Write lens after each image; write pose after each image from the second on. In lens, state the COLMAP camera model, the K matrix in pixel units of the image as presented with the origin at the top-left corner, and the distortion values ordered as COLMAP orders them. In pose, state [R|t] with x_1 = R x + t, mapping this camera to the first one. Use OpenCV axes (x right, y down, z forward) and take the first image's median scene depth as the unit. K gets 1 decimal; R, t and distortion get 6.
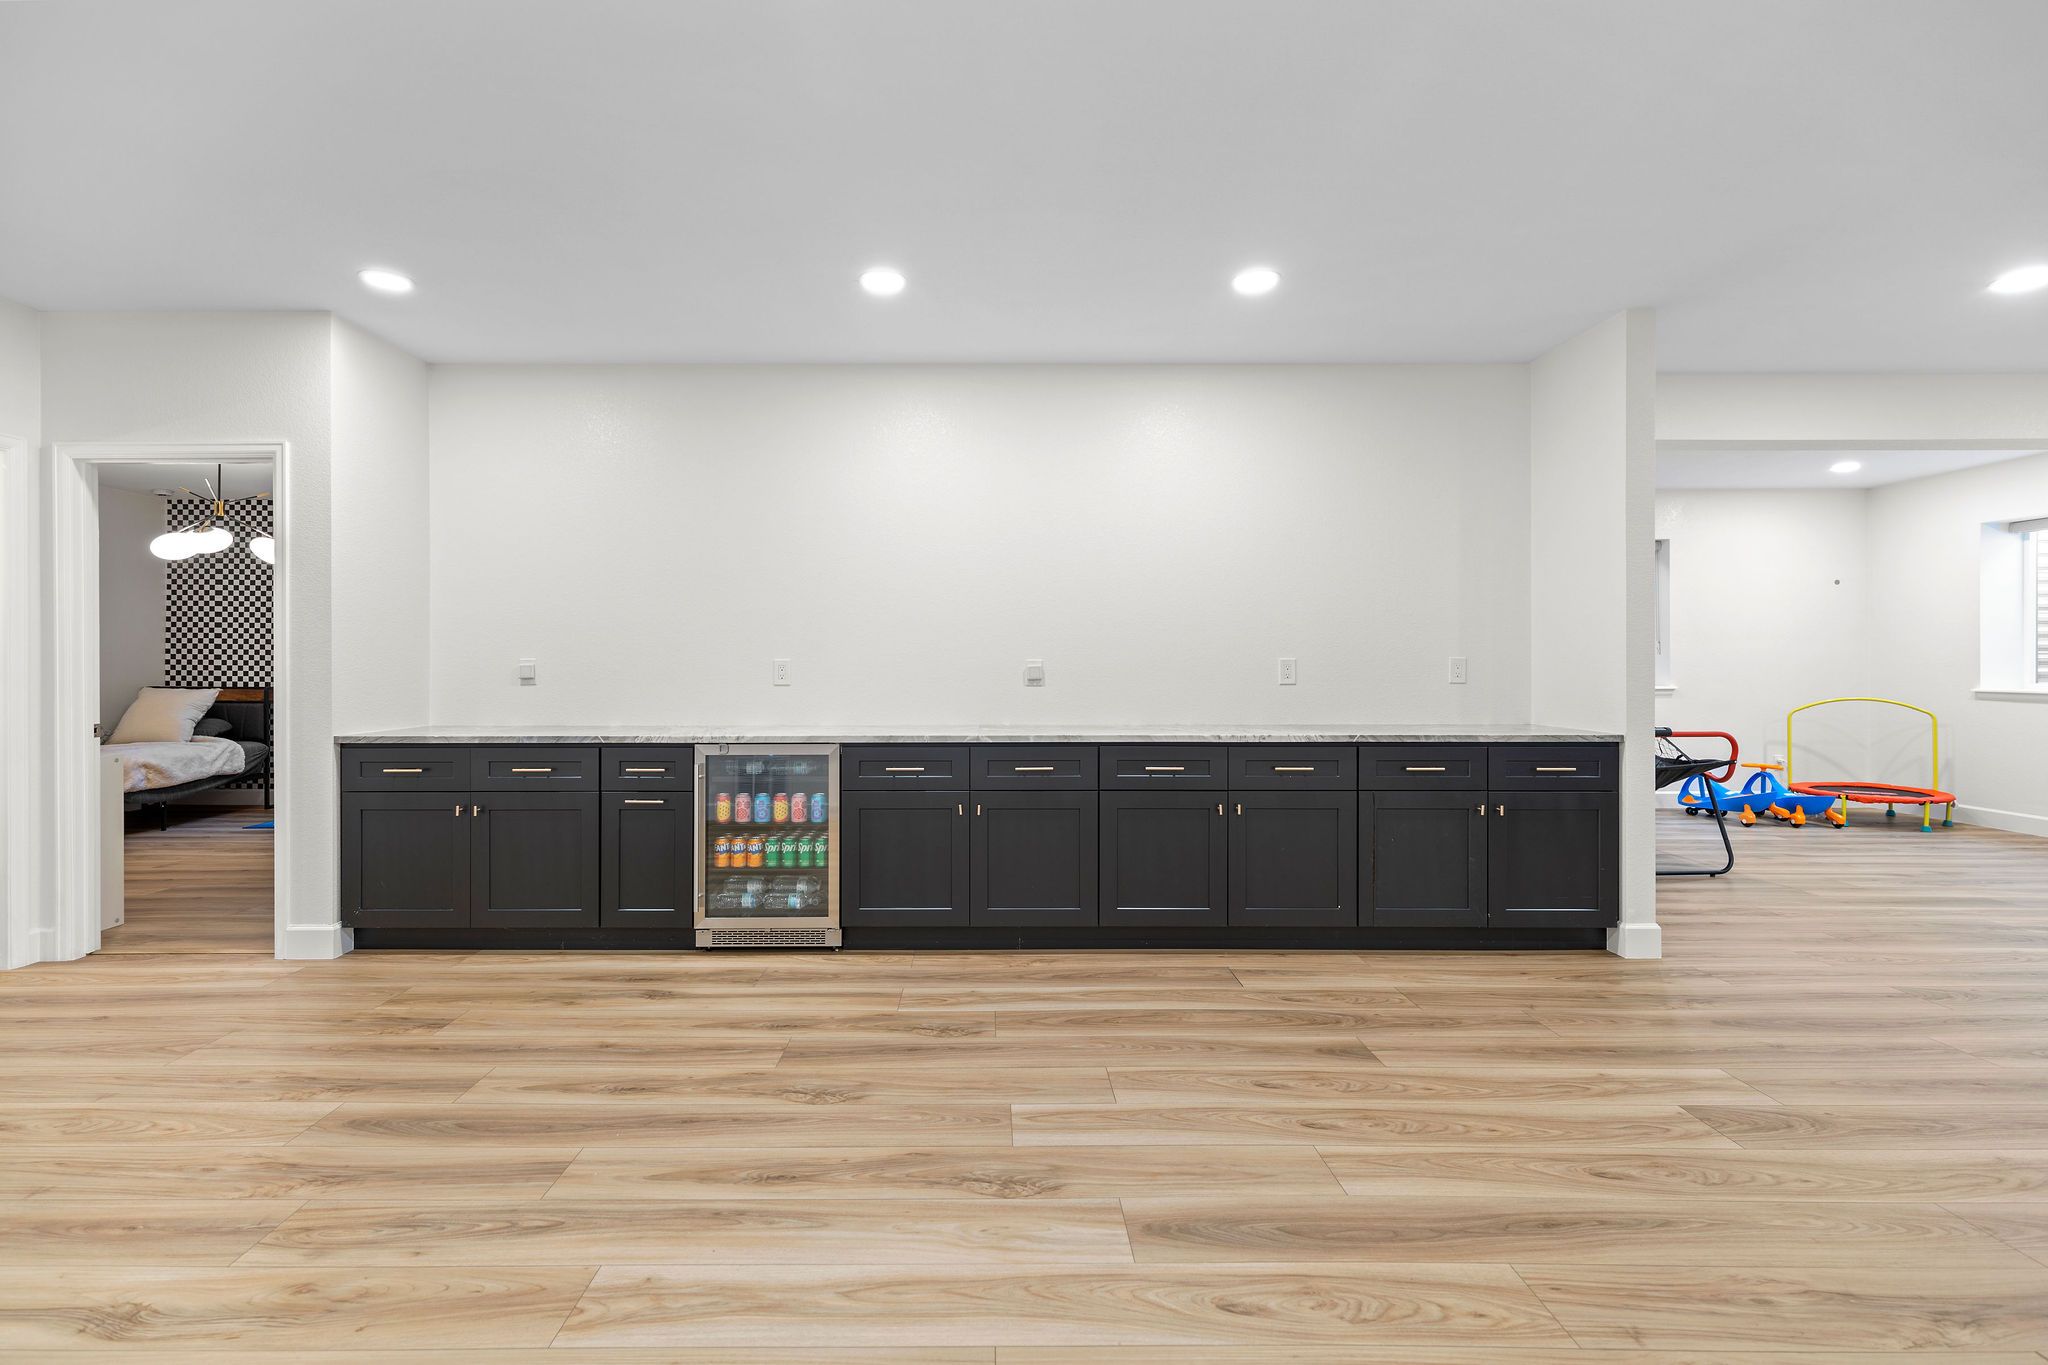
lens RADIAL K [[939.0, 0, 1012.9], [0, 939.0, 675.2], [0, 0, 1]] dist [0.004121, -0.000047]
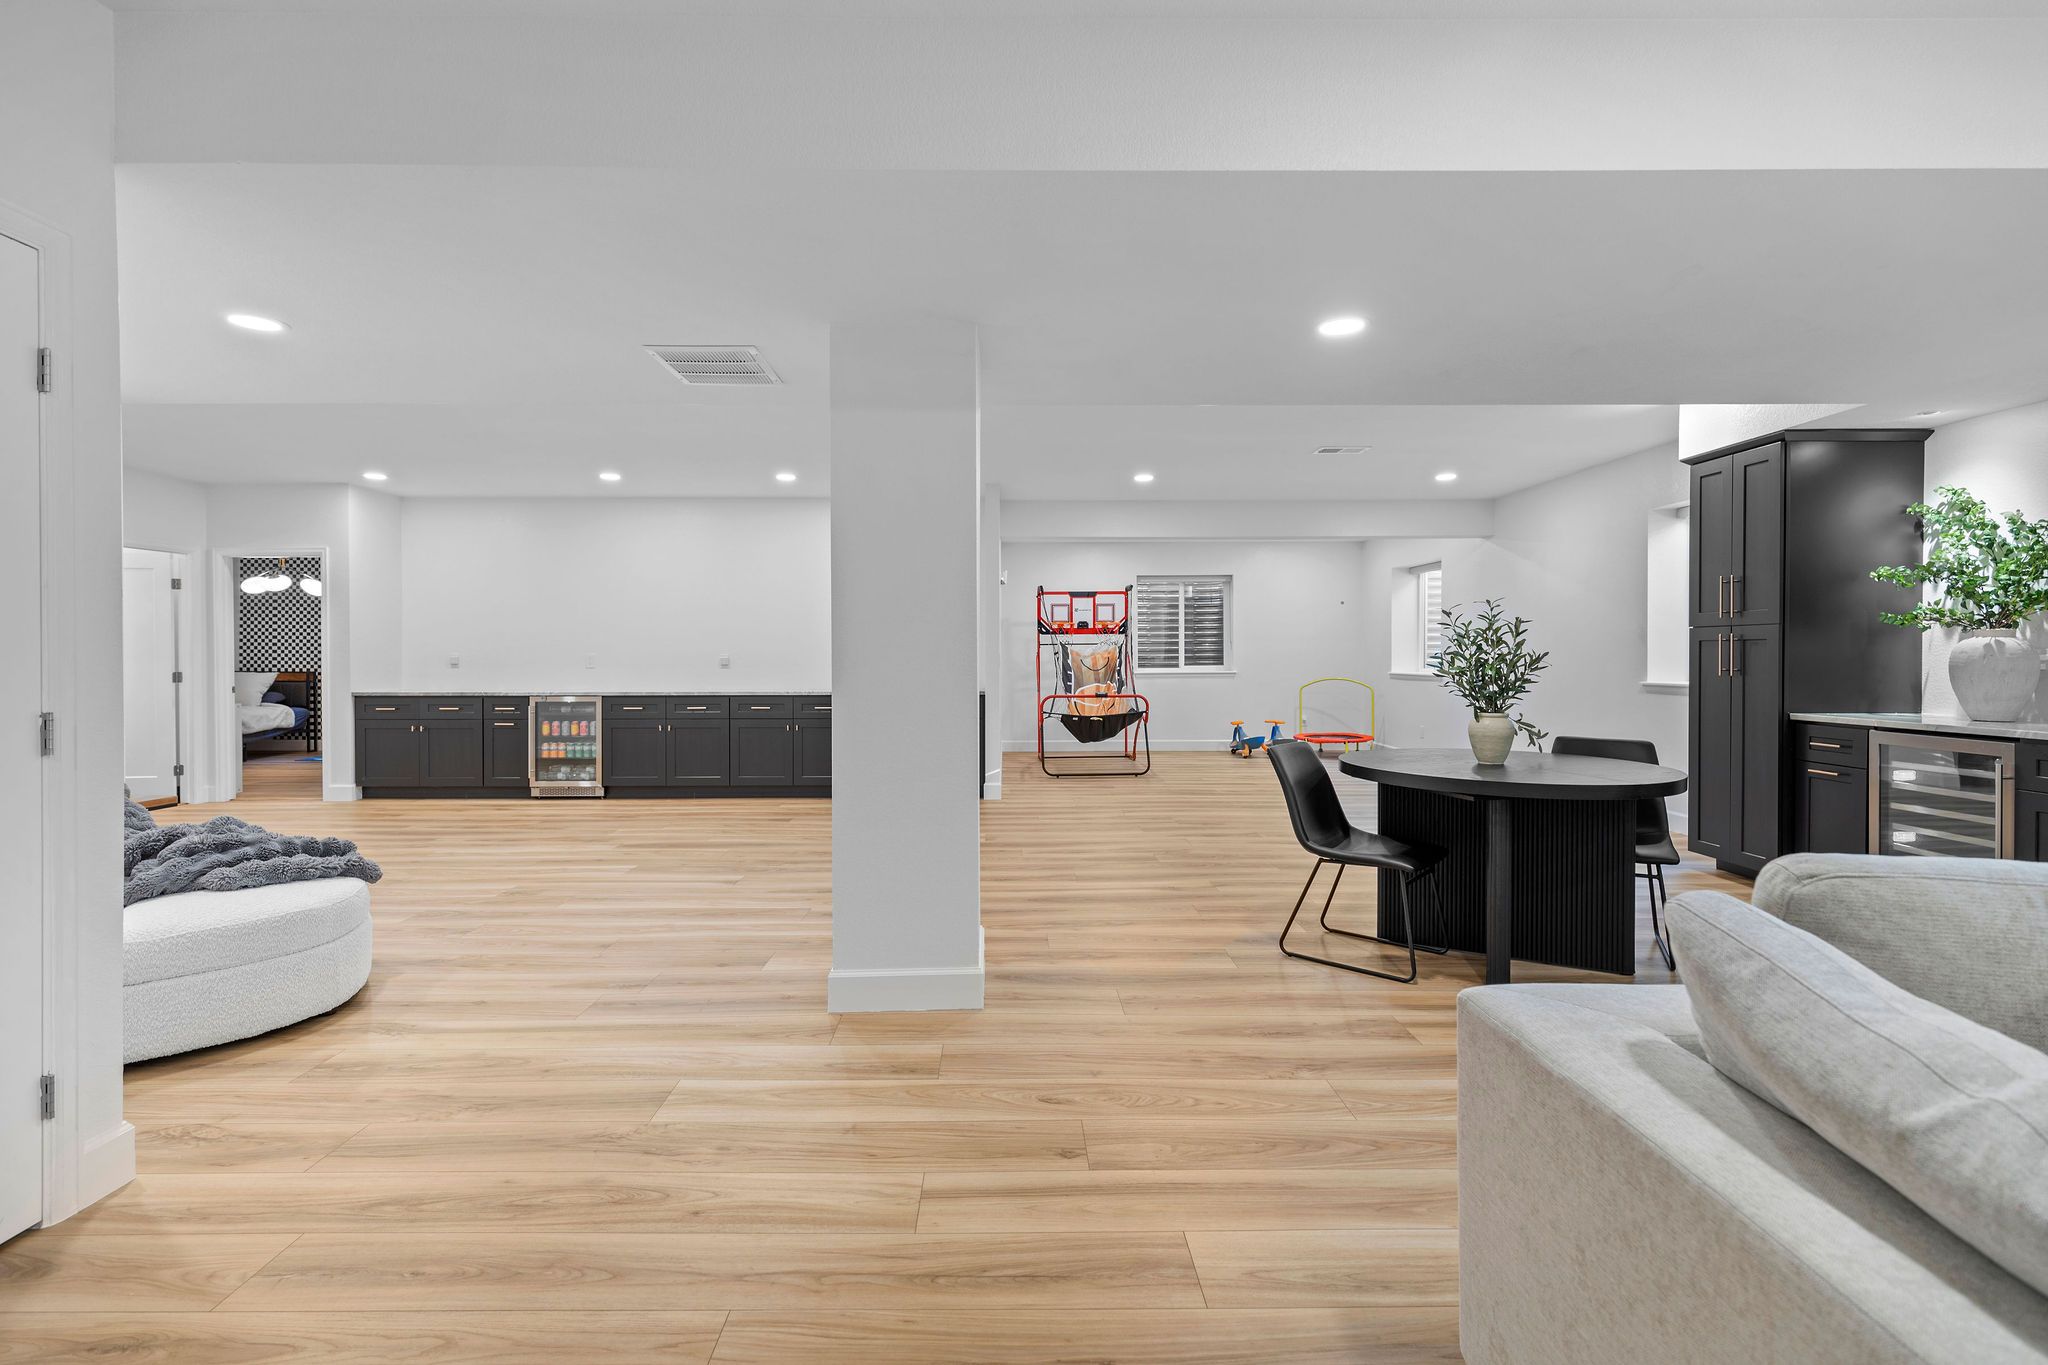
lens RADIAL K [[917.9, 0, 1021.6], [0, 917.9, 673.6], [0, 0, 1]] dist [0.006635, -0.000214]
pose [[1.000000, 0.000343, 0.000767, 0.711962], [-0.000349, 0.999966, 0.008296, 0.007332], [-0.000764, -0.008297, 0.999965, -0.973716]]
